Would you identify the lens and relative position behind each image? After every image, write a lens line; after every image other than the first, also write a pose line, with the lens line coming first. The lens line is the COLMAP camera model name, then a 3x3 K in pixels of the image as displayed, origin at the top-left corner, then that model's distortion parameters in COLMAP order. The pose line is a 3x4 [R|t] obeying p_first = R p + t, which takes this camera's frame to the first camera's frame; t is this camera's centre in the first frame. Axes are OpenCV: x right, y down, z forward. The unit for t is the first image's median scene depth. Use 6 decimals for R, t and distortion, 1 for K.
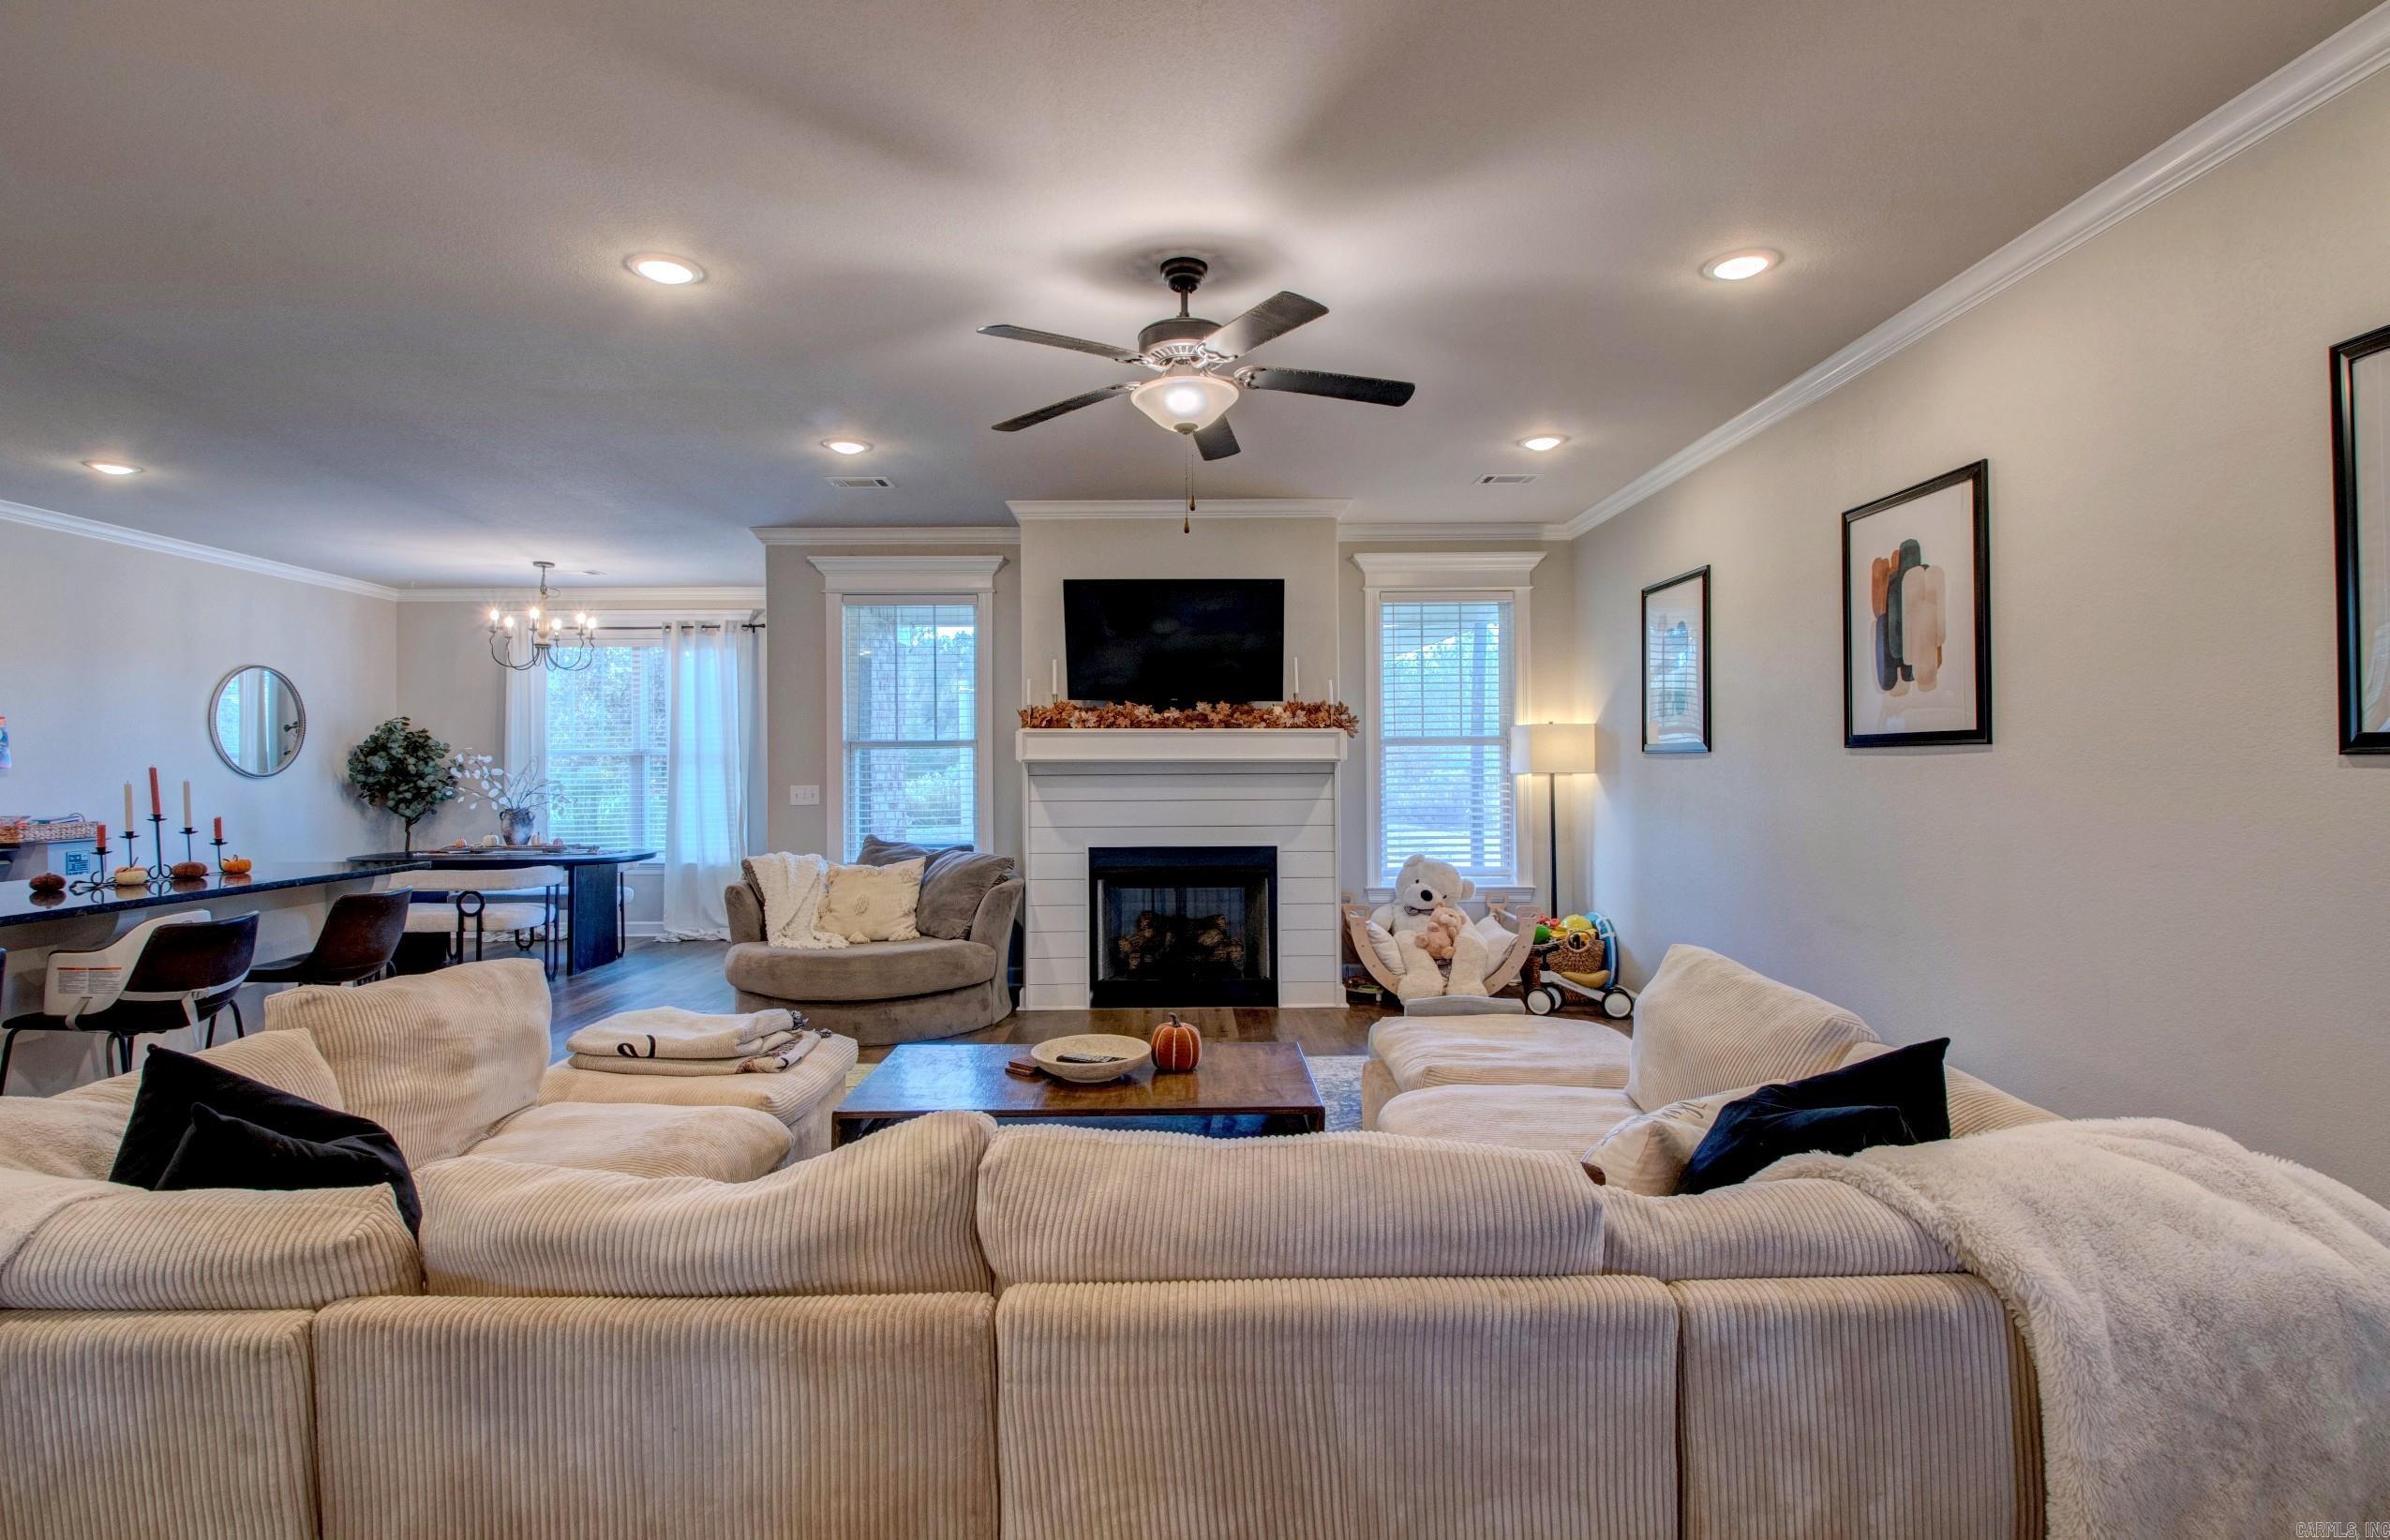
lens RADIAL K [[1114.9, 0, 1189.4], [0, 1114.9, 760.9], [0, 0, 1]] dist [0.027515, -0.039404]
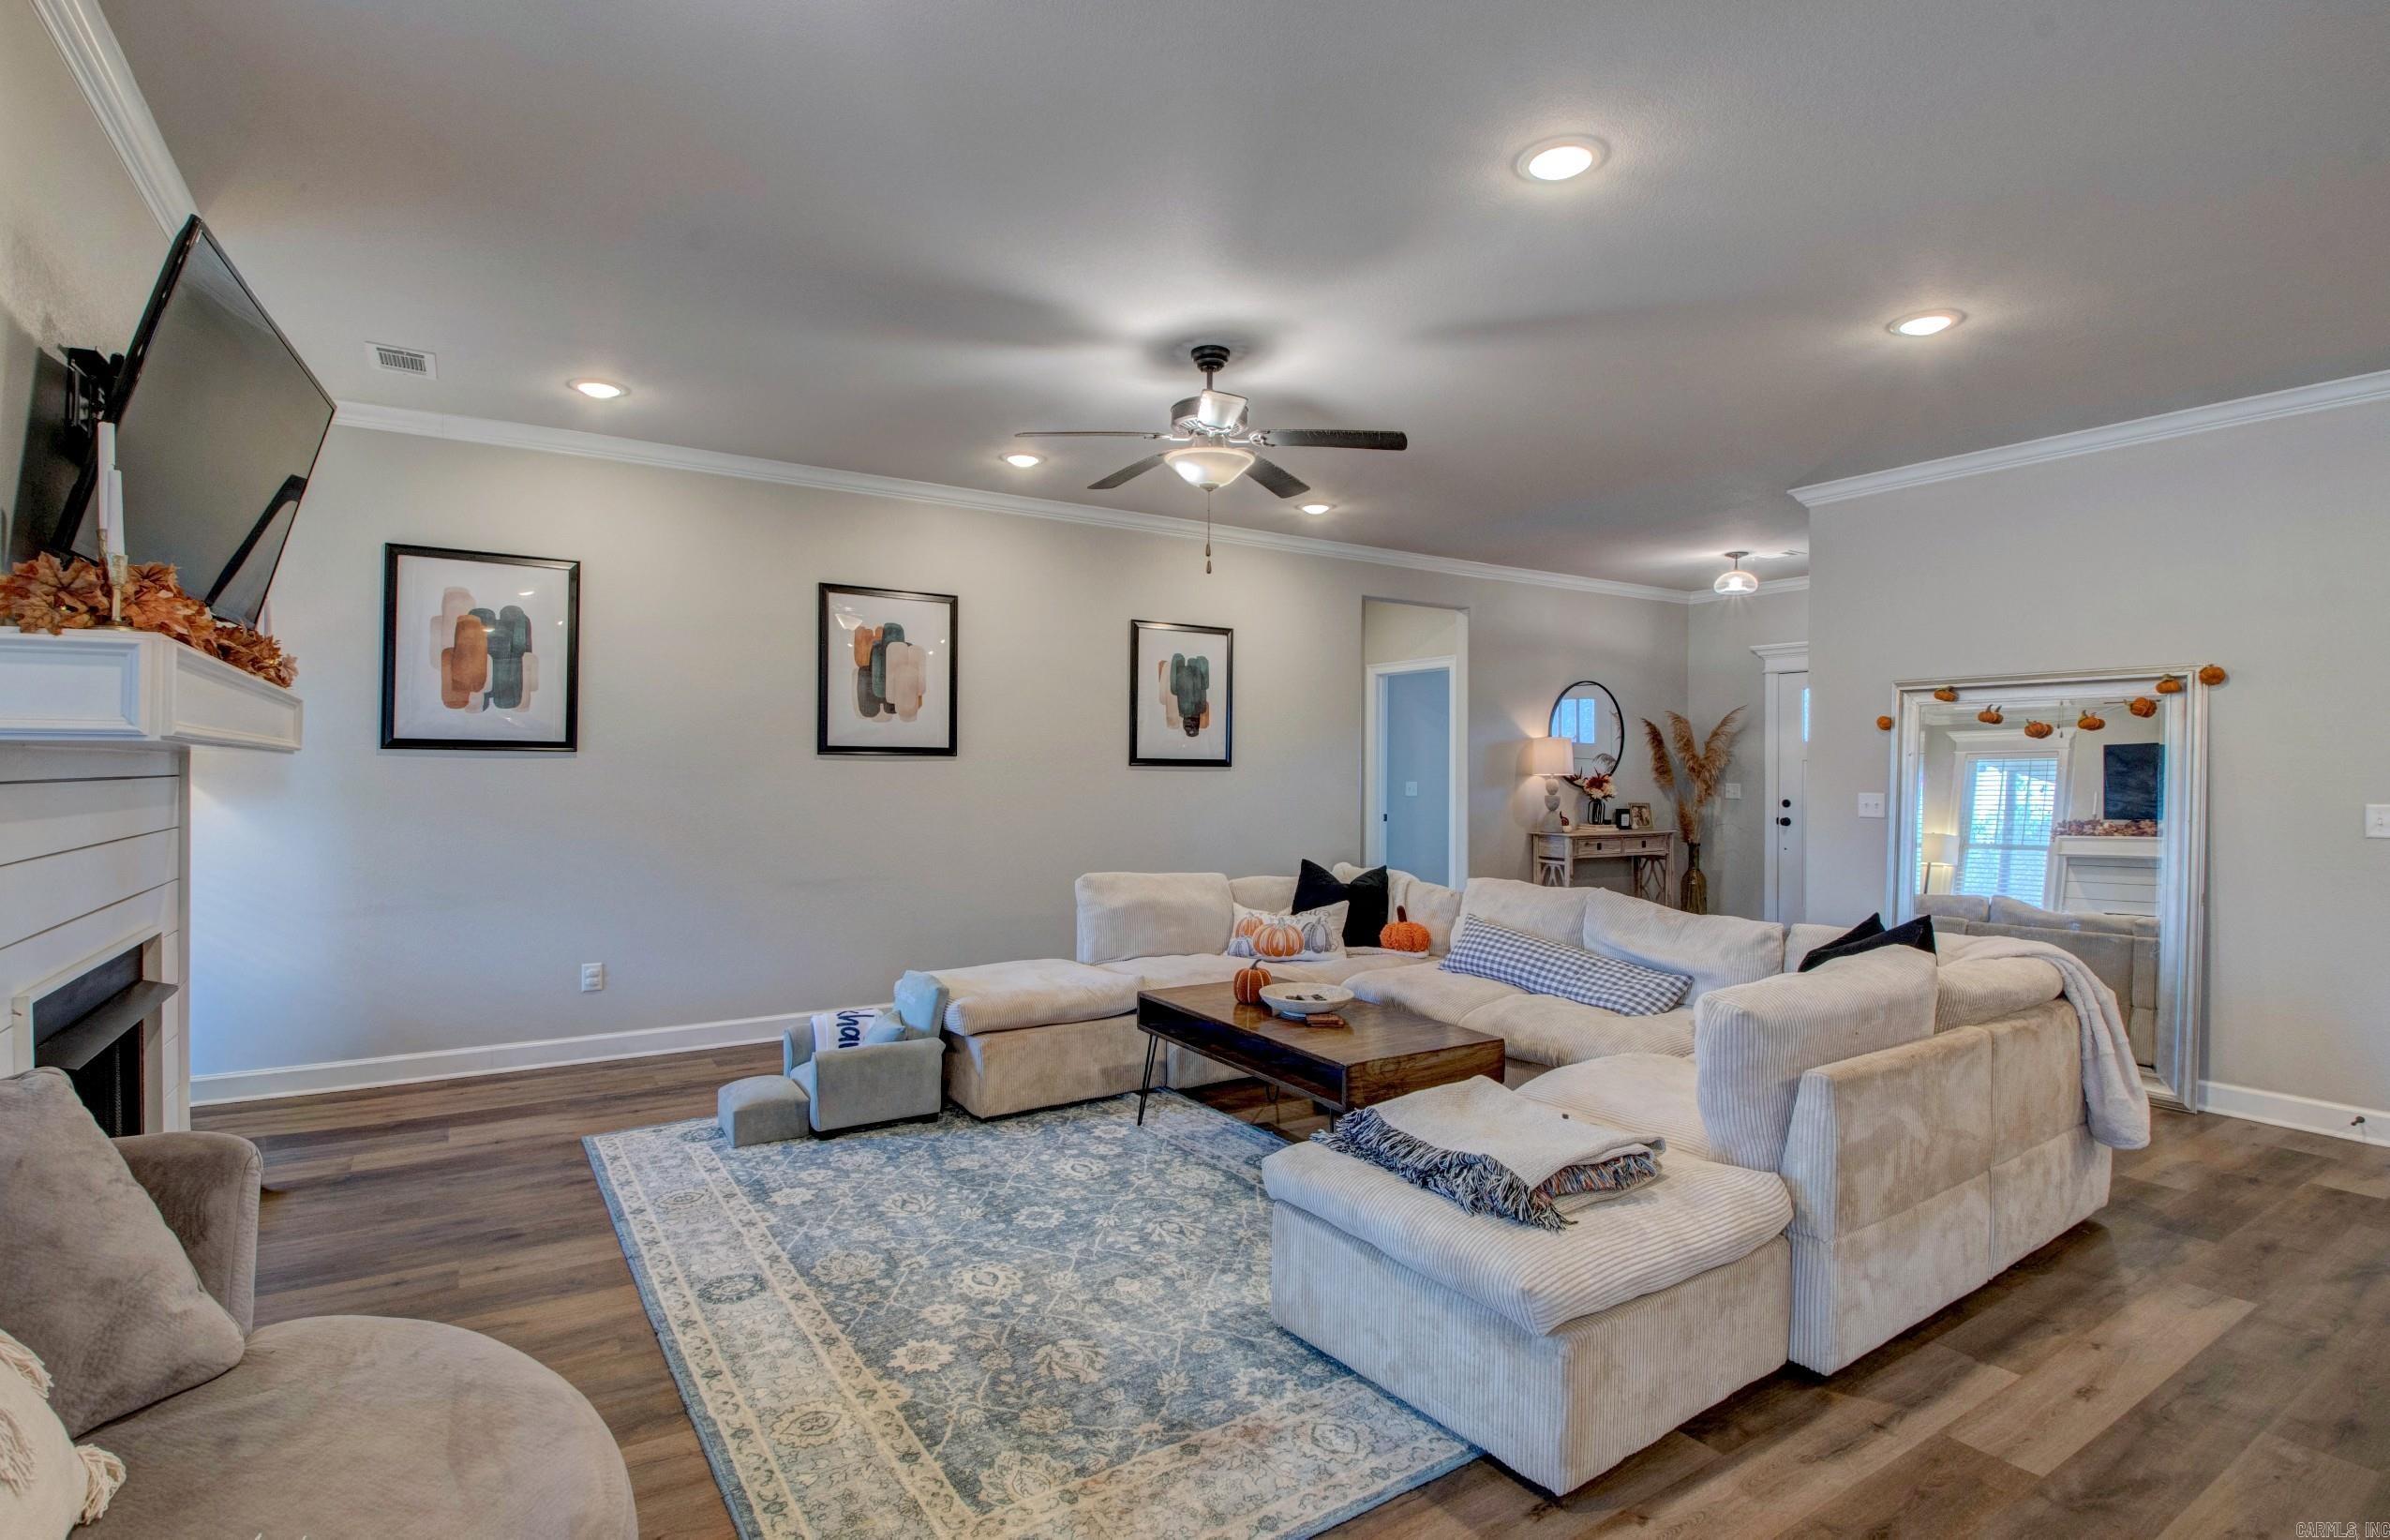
lens RADIAL K [[1132.0, 0, 1188.3], [0, 1132.0, 759.0], [0, 0, 1]] dist [0.011523, -0.024421]
pose [[-0.526933, 0.009572, 0.849853, -0.544857], [-0.007904, 0.999838, -0.016162, 0.008547], [-0.849870, -0.015234, -0.526772, 0.884862]]
